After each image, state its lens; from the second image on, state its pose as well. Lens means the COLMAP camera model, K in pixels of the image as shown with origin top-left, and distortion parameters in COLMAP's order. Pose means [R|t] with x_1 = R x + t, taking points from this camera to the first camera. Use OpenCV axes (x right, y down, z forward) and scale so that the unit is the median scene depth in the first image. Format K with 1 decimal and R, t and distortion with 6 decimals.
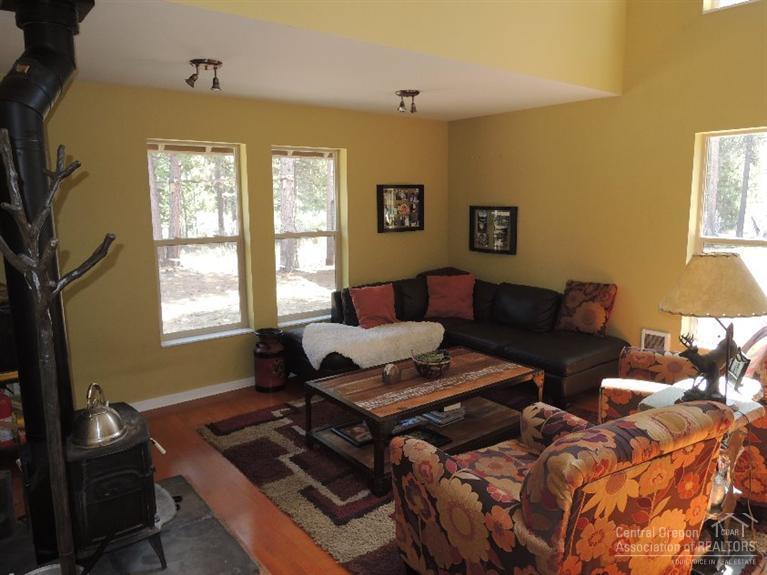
lens RADIAL K [[548.2, 0, 384.2], [0, 548.2, 288.8], [0, 0, 1]] dist [-0.020338, -0.003097]
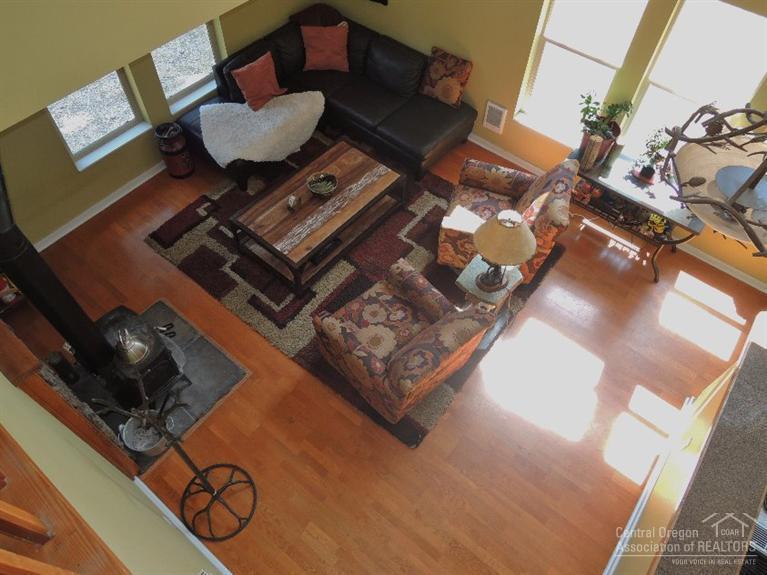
lens RADIAL K [[548.2, 0, 386.9], [0, 548.2, 287.5], [0, 0, 1]] dist [-0.020338, -0.003097]
pose [[0.972764, -0.161997, 0.165794, -0.016964], [-0.008256, 0.690582, 0.723207, -0.548920], [-0.231652, -0.704878, 0.670436, -0.063346]]
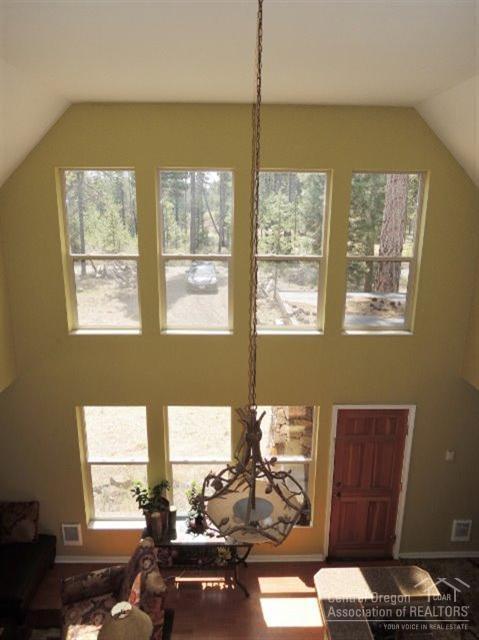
lens RADIAL K [[457.4, 0, 240.0], [0, 457.4, 318.3], [0, 0, 1]] dist [-0.020338, -0.003097]
pose [[0.611888, -0.177268, 0.770824, -0.079906], [0.107764, 0.984158, 0.140784, -0.624693], [-0.783569, -0.003077, 0.621298, -0.141111]]
